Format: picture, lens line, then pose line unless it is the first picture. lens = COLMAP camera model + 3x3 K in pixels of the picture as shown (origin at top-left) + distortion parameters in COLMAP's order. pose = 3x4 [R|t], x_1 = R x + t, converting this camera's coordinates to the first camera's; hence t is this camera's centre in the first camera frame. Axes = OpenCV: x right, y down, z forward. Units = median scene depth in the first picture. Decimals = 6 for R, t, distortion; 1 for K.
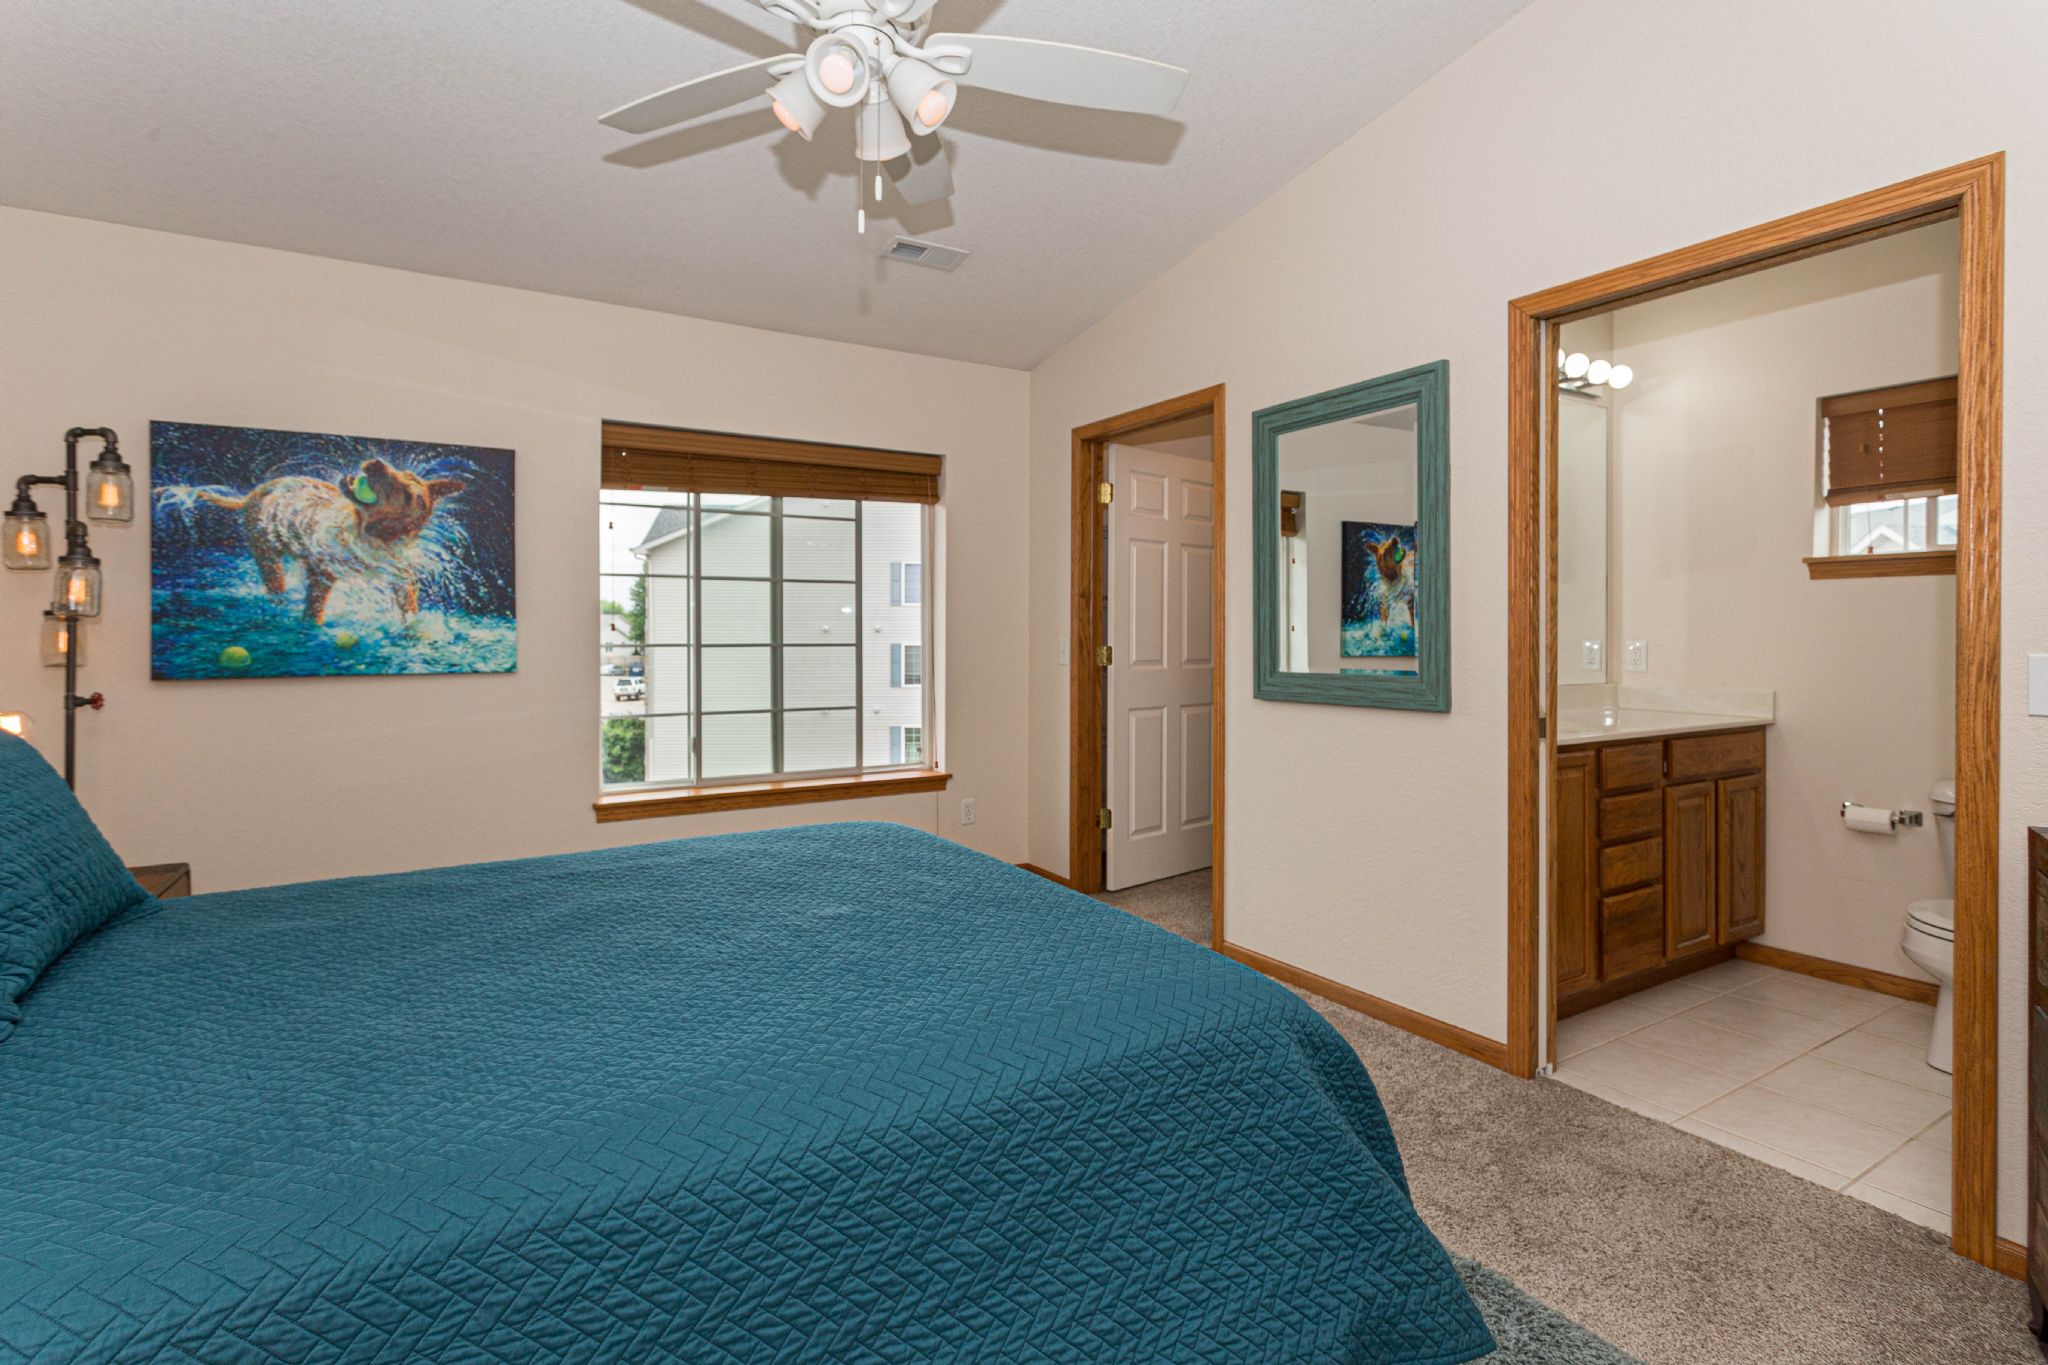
lens RADIAL K [[985.7, 0, 1013.6], [0, 985.7, 661.4], [0, 0, 1]] dist [0.002956, 0.000288]
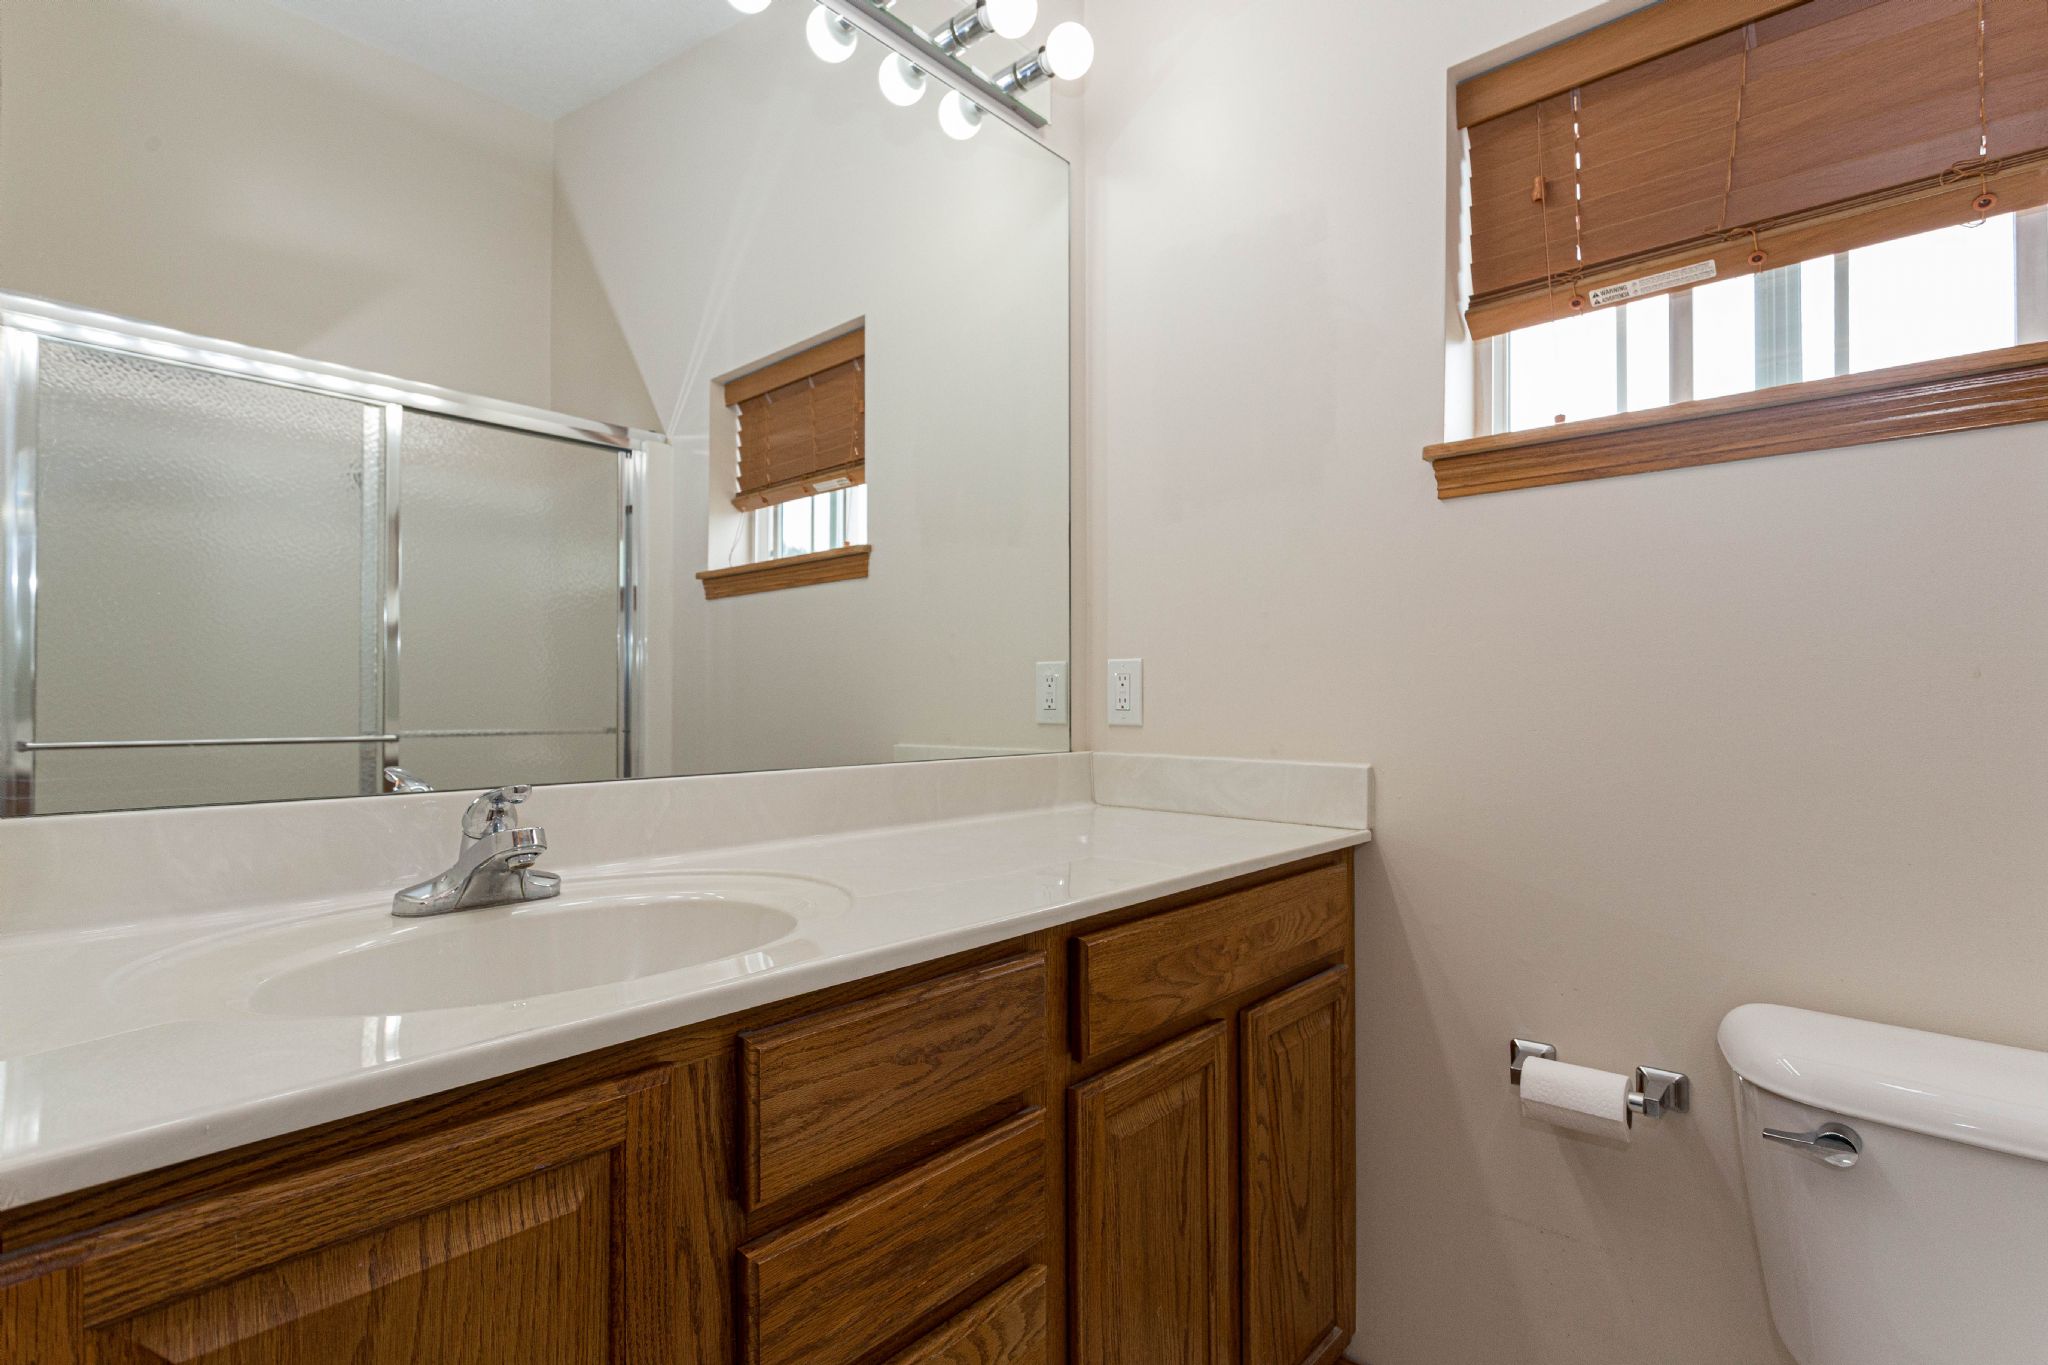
lens RADIAL K [[985.7, 0, 1030.2], [0, 985.7, 692.6], [0, 0, 1]] dist [0.002956, 0.000288]
pose [[0.953692, 0.000542, 0.300784, 0.521952], [0.004505, 0.999860, -0.016088, 0.007464], [-0.300751, 0.016698, 0.953557, 0.662823]]
